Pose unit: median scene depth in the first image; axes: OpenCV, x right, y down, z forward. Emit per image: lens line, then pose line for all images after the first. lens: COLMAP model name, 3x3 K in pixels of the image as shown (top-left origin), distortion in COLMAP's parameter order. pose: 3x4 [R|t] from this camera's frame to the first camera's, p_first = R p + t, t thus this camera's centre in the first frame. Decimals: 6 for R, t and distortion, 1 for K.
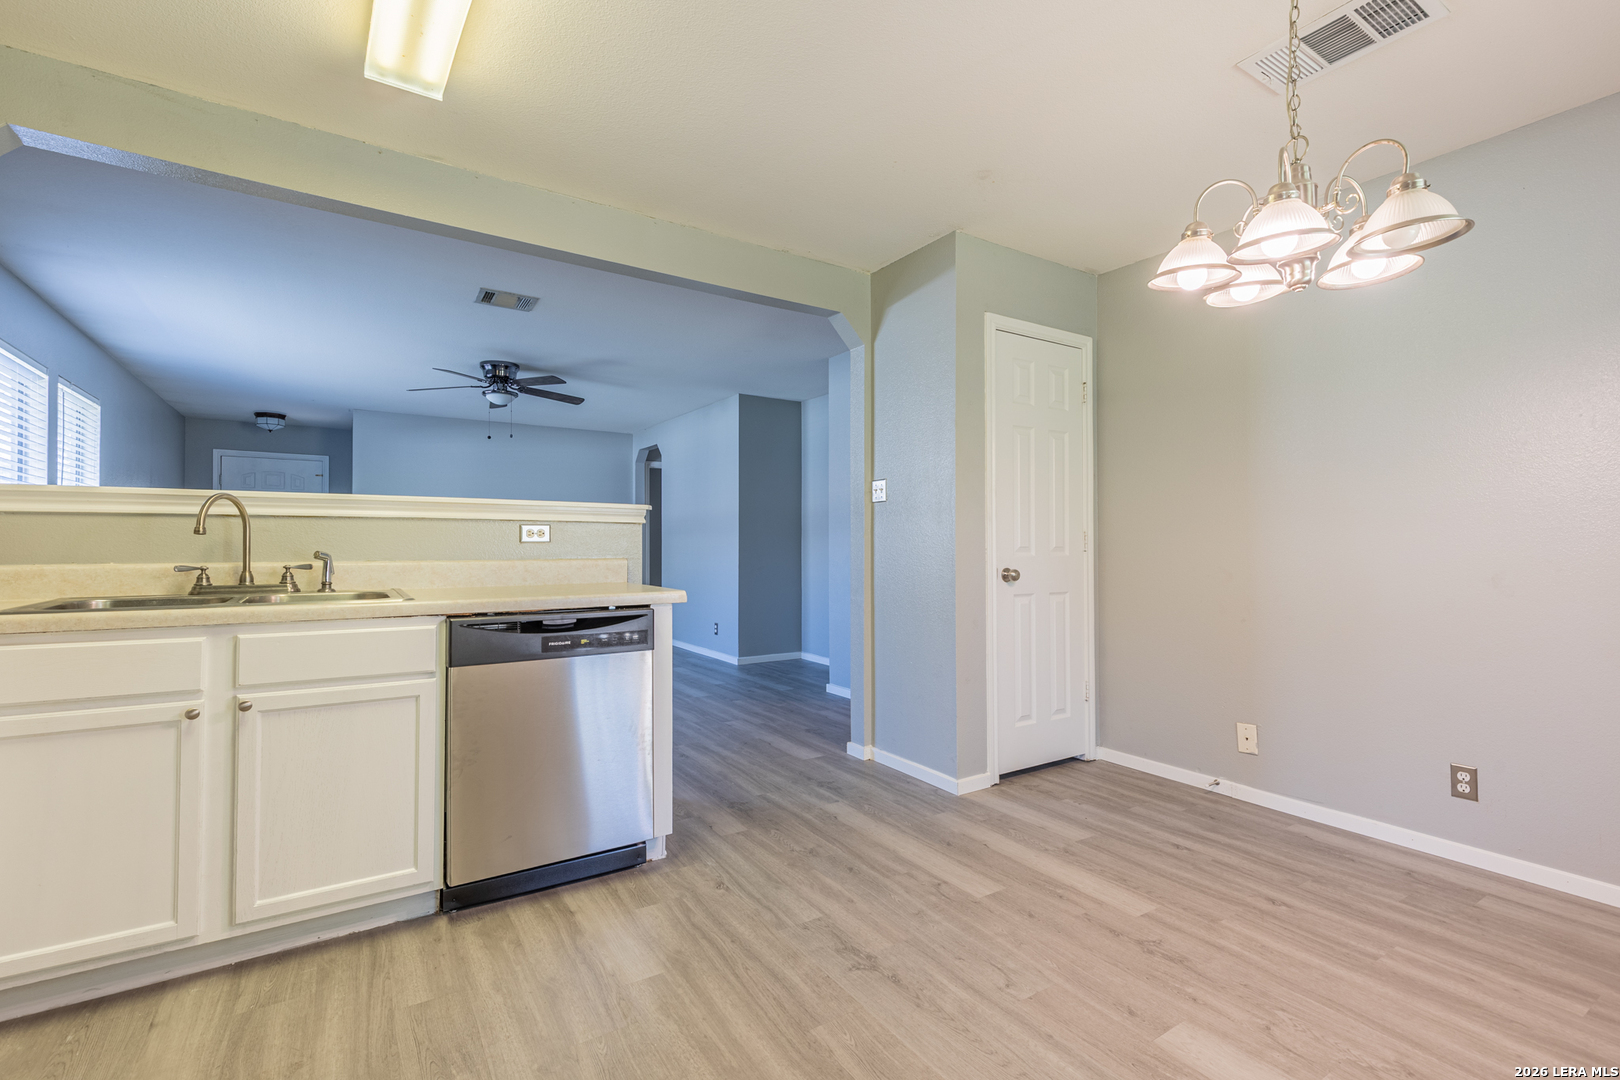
lens RADIAL K [[733.5, 0, 815.1], [0, 733.5, 534.8], [0, 0, 1]] dist [0.008318, -0.000640]
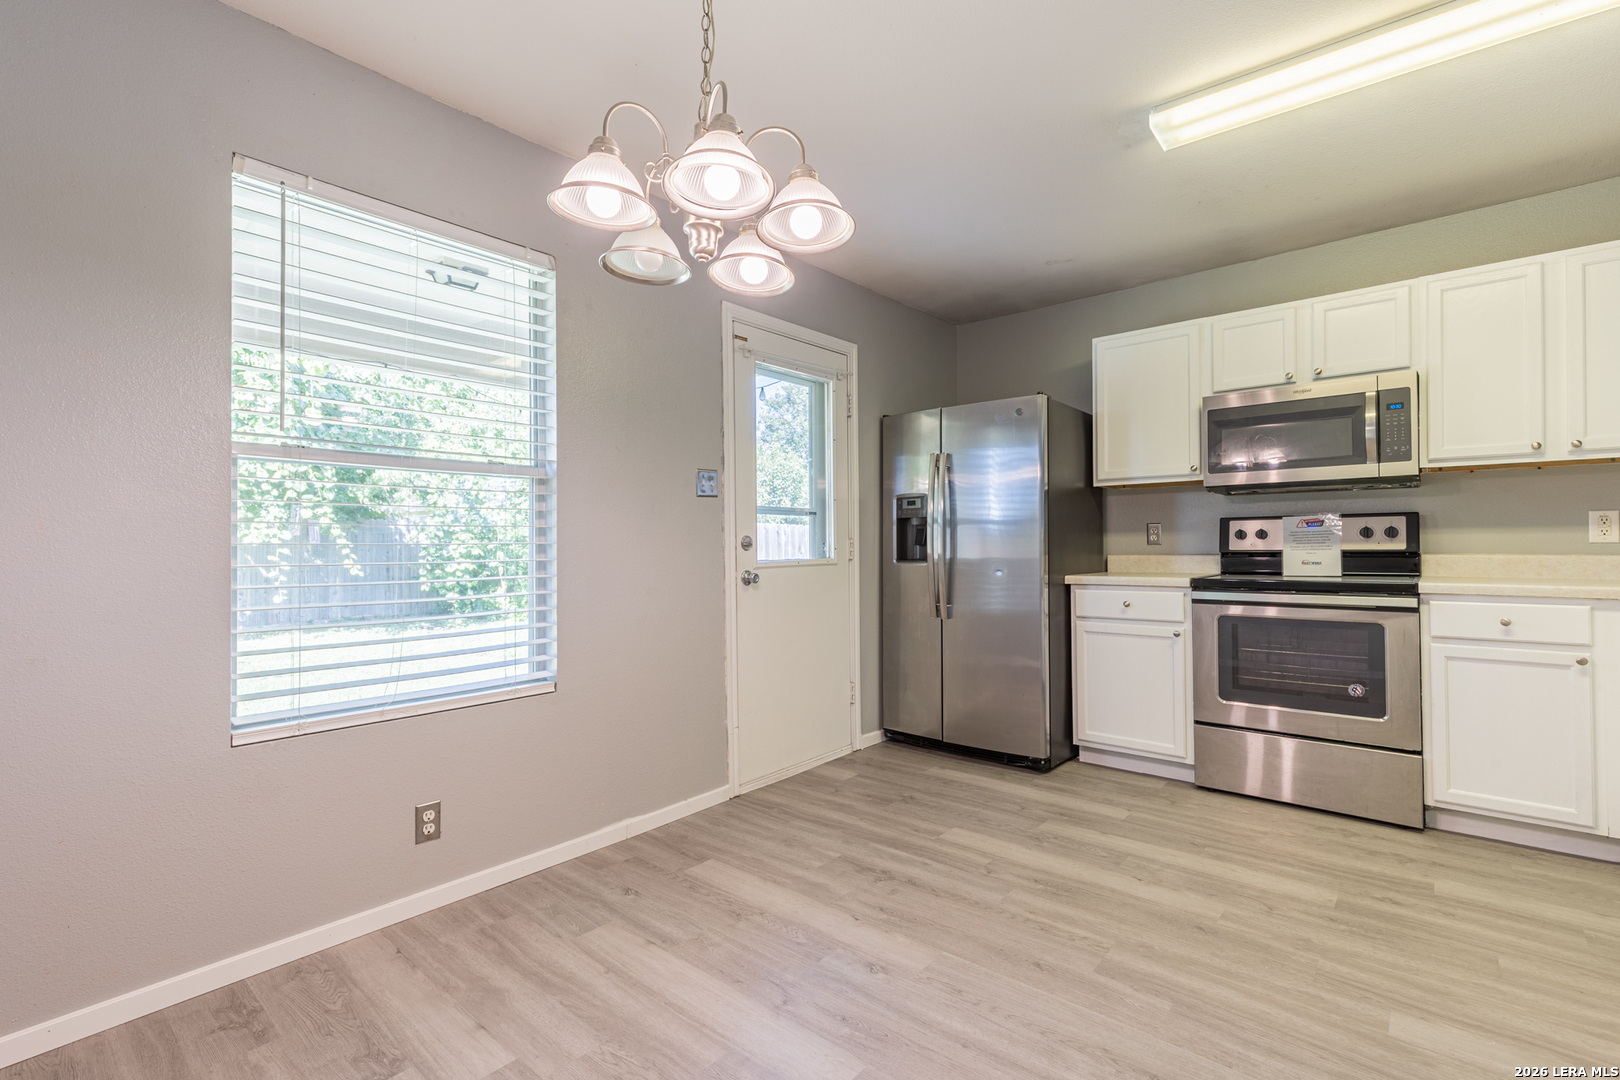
lens RADIAL K [[727.9, 0, 811.8], [0, 727.9, 536.6], [0, 0, 1]] dist [0.010557, -0.001660]
pose [[-0.962438, 0.001725, -0.271495, 0.544678], [0.009677, 0.999562, -0.027955, 0.022172], [0.271328, -0.029533, -0.962034, 1.331307]]
